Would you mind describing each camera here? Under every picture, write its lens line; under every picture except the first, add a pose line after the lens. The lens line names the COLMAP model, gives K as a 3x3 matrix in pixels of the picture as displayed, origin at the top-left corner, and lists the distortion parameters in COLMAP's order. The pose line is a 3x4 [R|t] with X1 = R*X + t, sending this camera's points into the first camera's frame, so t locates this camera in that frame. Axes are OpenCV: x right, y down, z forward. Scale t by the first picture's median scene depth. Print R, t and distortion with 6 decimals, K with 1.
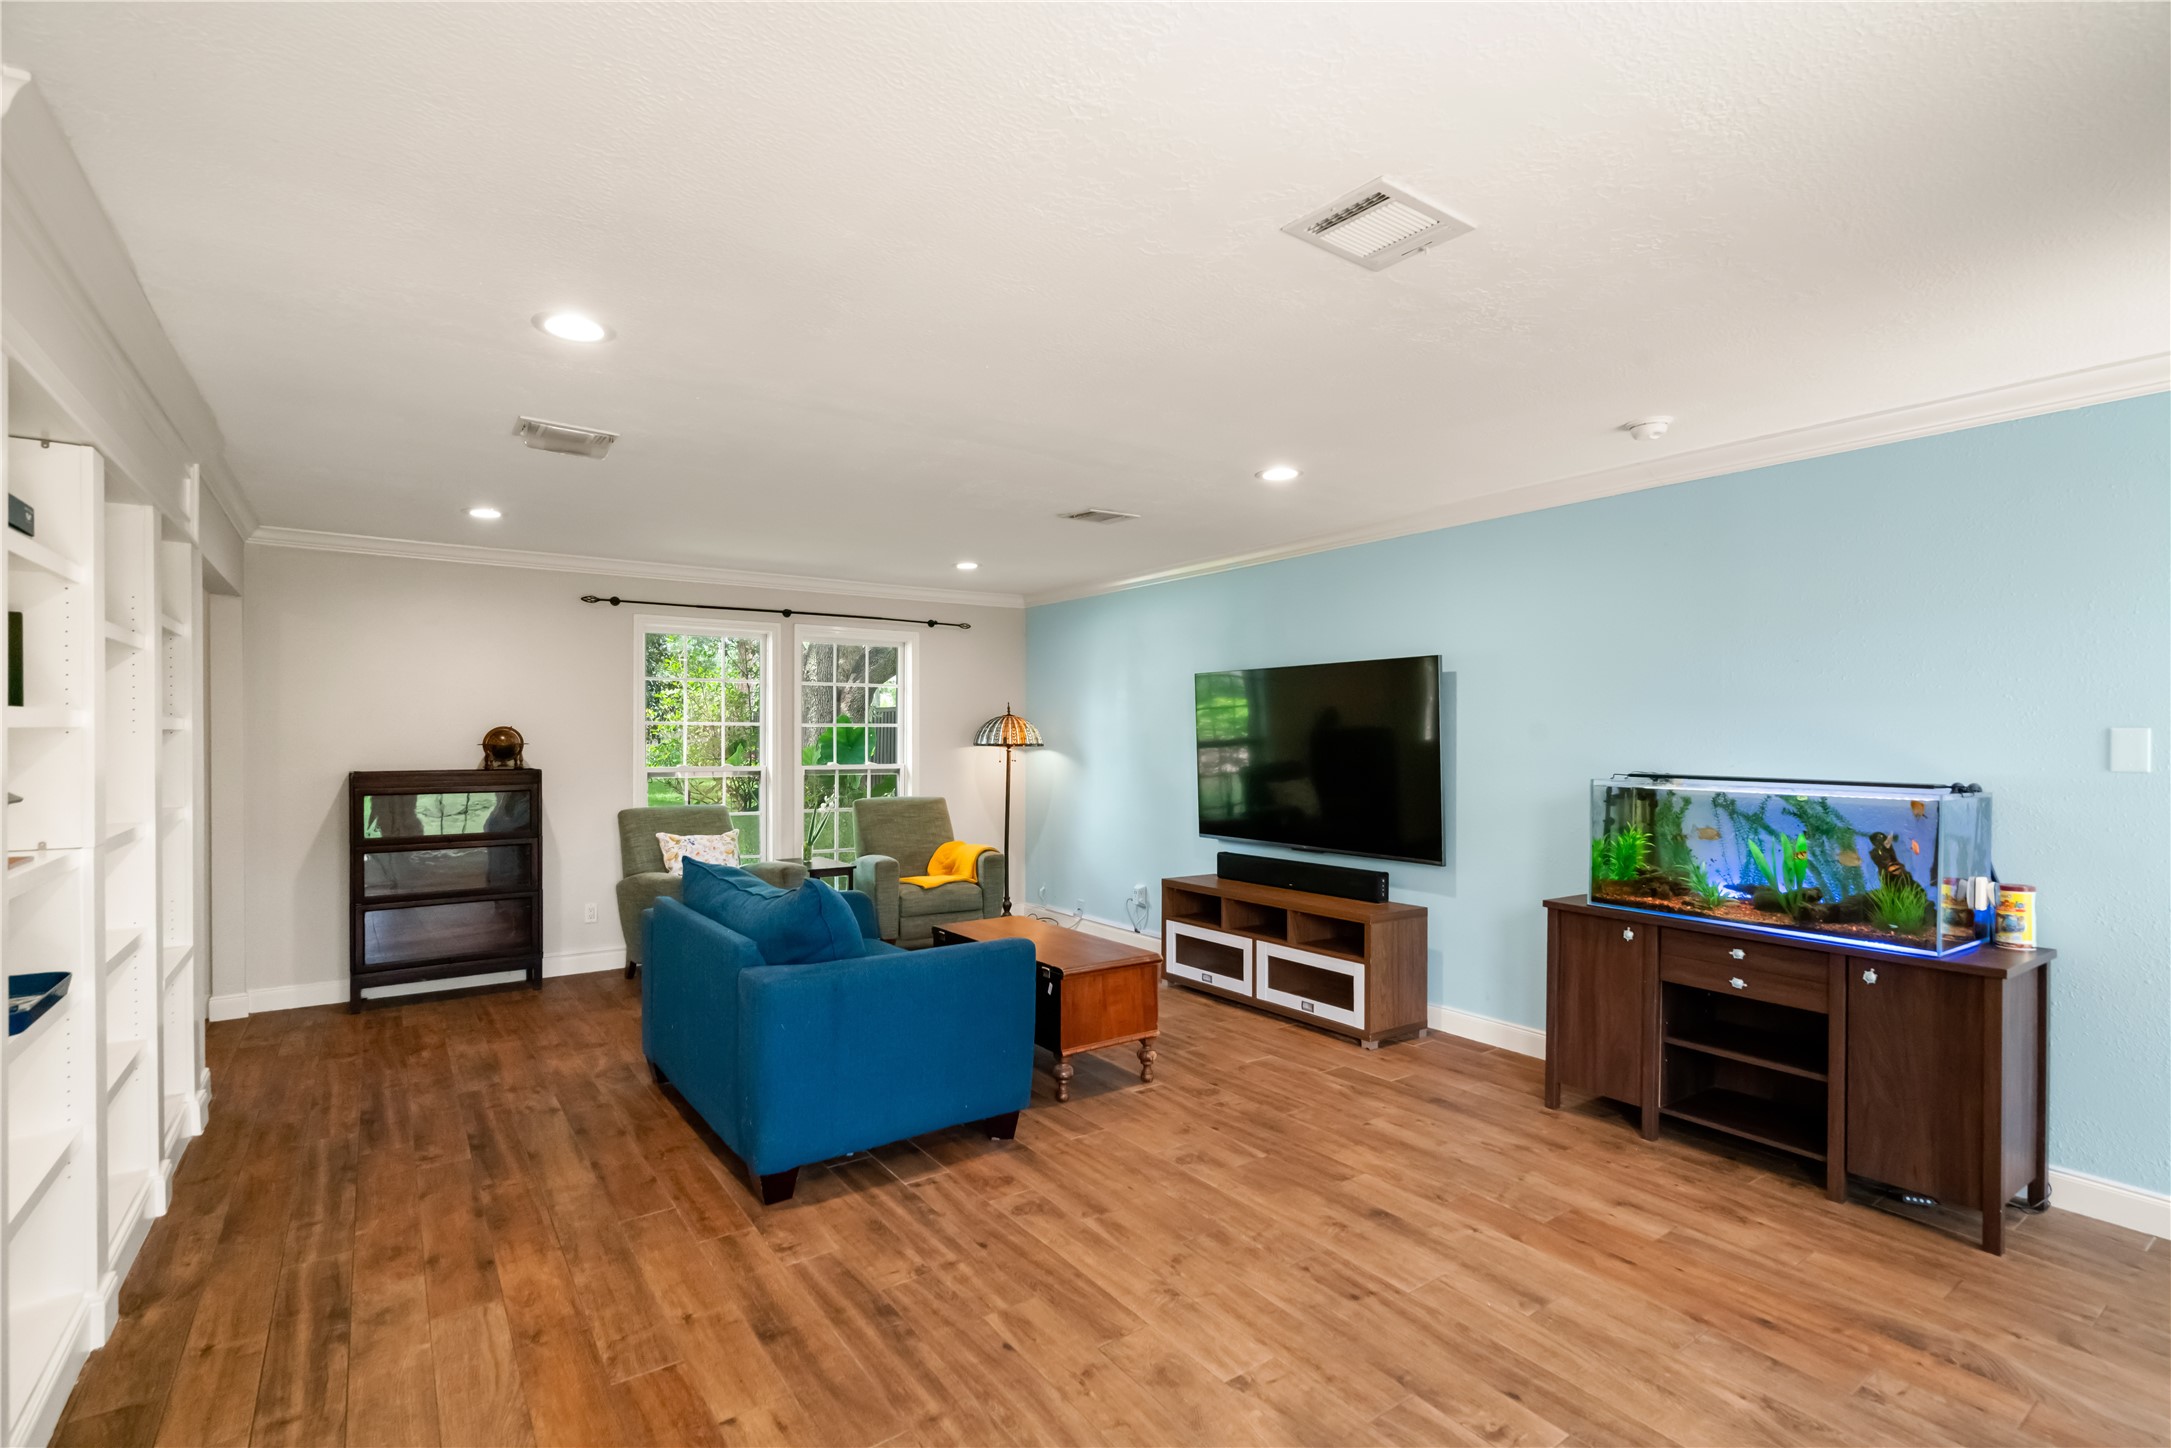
lens RADIAL K [[992.8, 0, 1085.7], [0, 992.8, 739.6], [0, 0, 1]] dist [-0.004788, 0.003894]
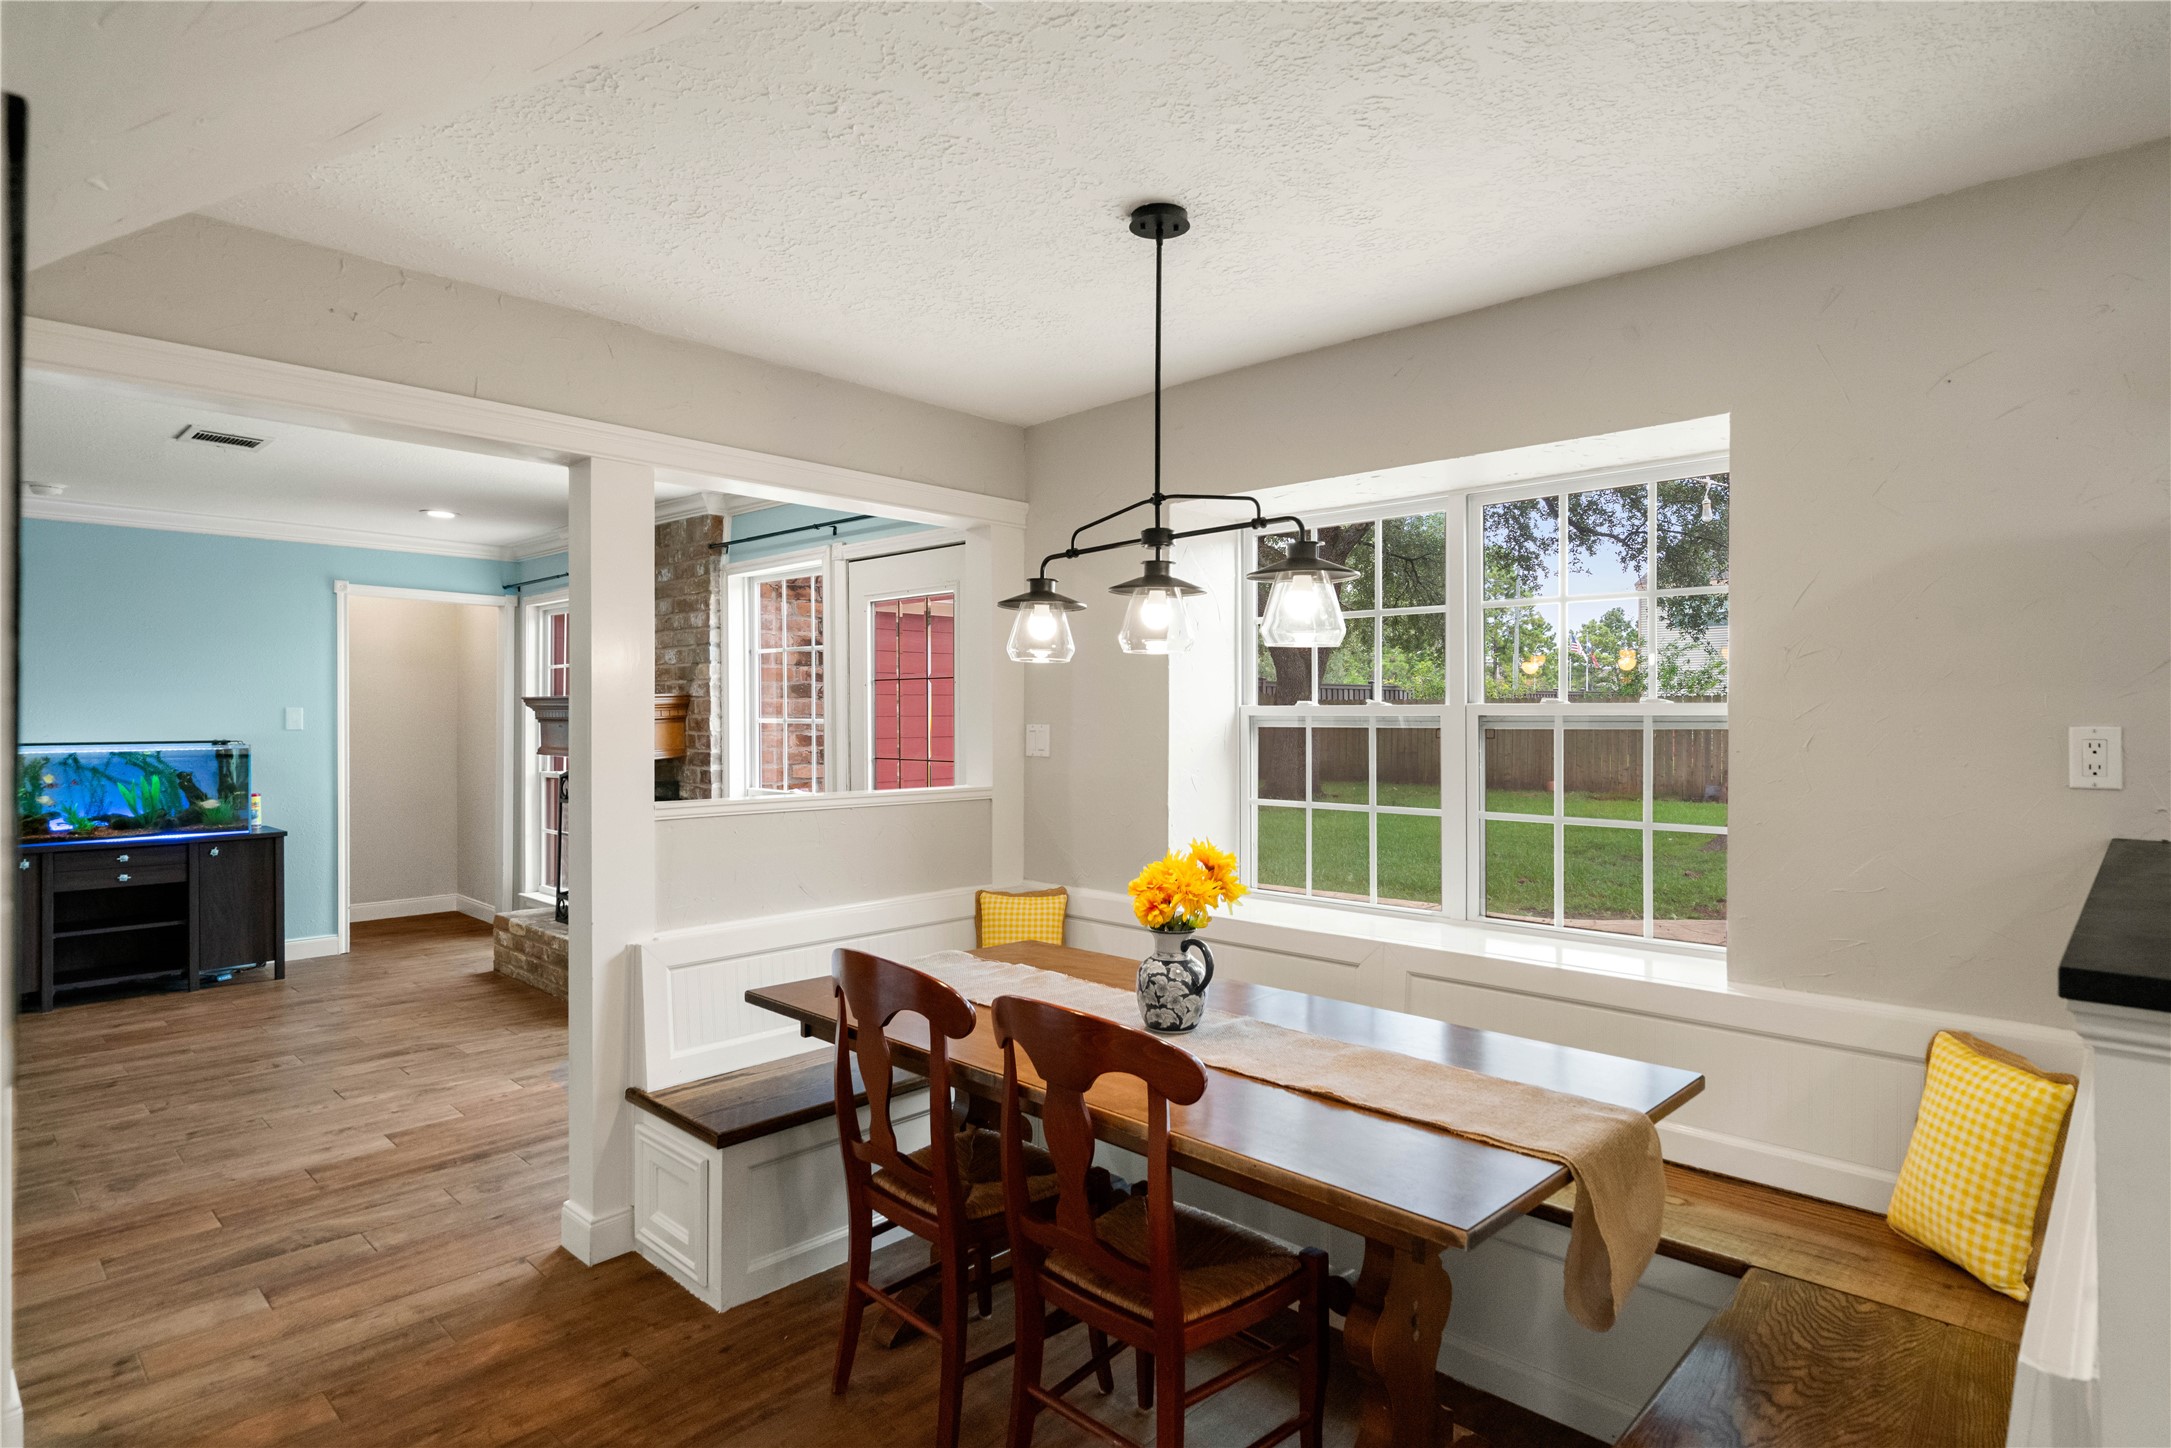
lens RADIAL K [[1143.2, 0, 1068.5], [0, 1143.2, 718.8], [0, 0, 1]] dist [-0.003433, -0.000534]
pose [[-0.183988, -0.012259, 0.982852, -1.360045], [0.011420, 0.999828, 0.014608, -0.005542], [-0.982862, 0.013912, -0.183817, -0.099385]]
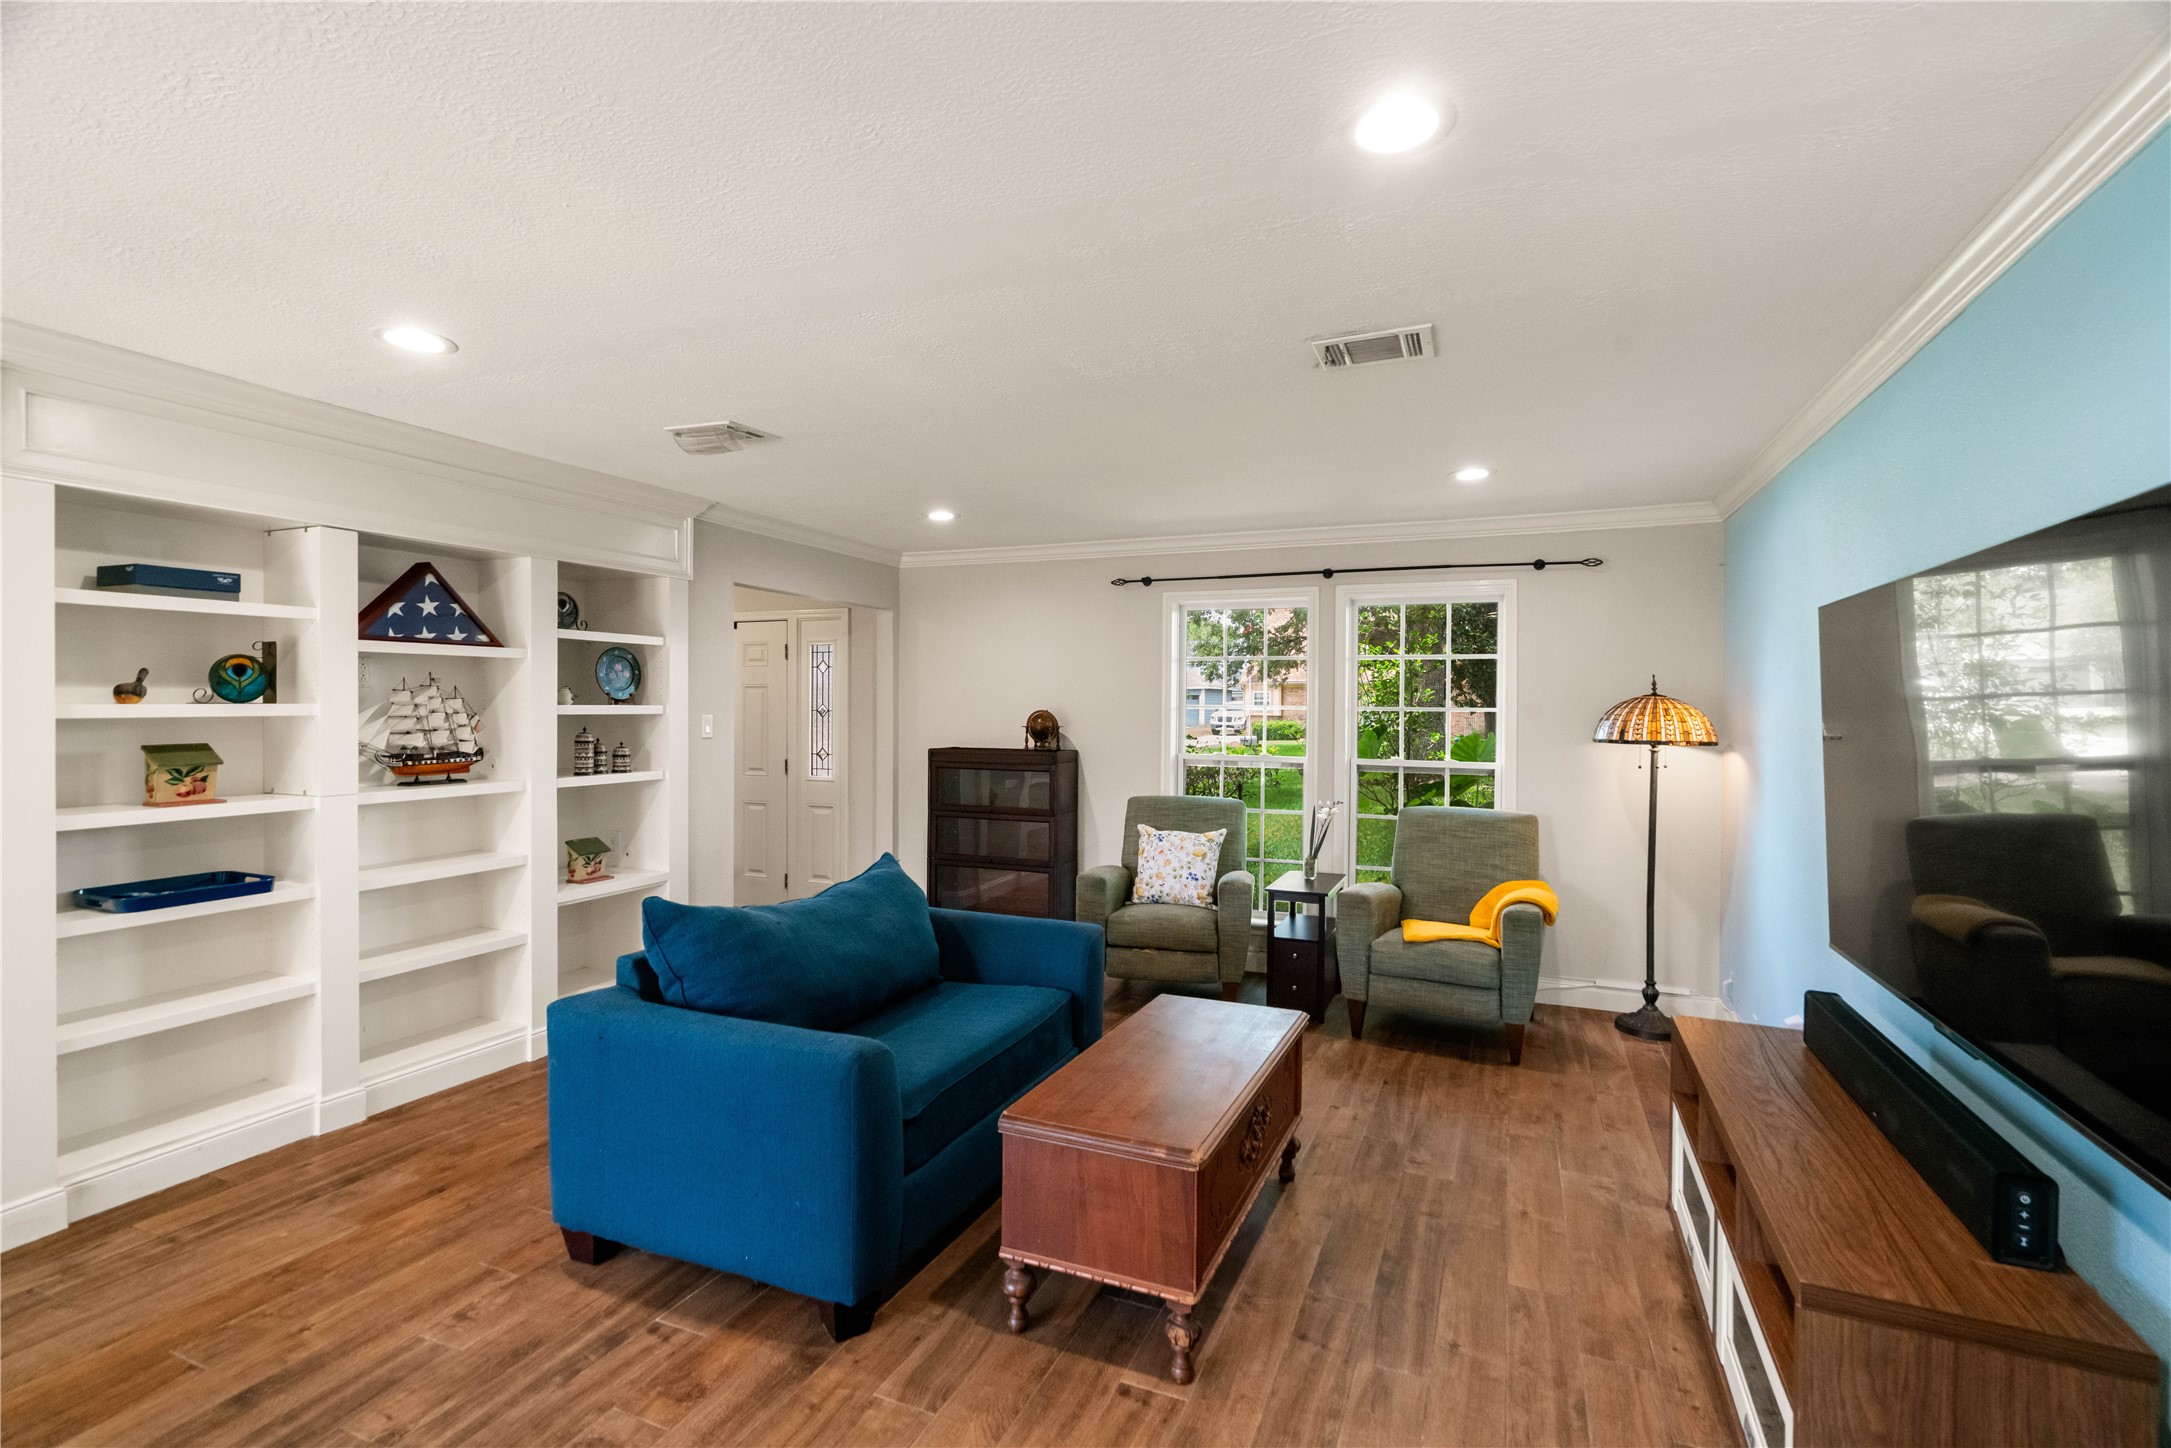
lens RADIAL K [[992.8, 0, 1108.0], [0, 992.8, 705.7], [0, 0, 1]] dist [-0.004788, 0.003894]
pose [[0.533094, 0.001167, -0.846055, 0.624721], [-0.011361, 0.999919, -0.005779, -0.022224], [0.845980, 0.012693, 0.533064, 0.852630]]
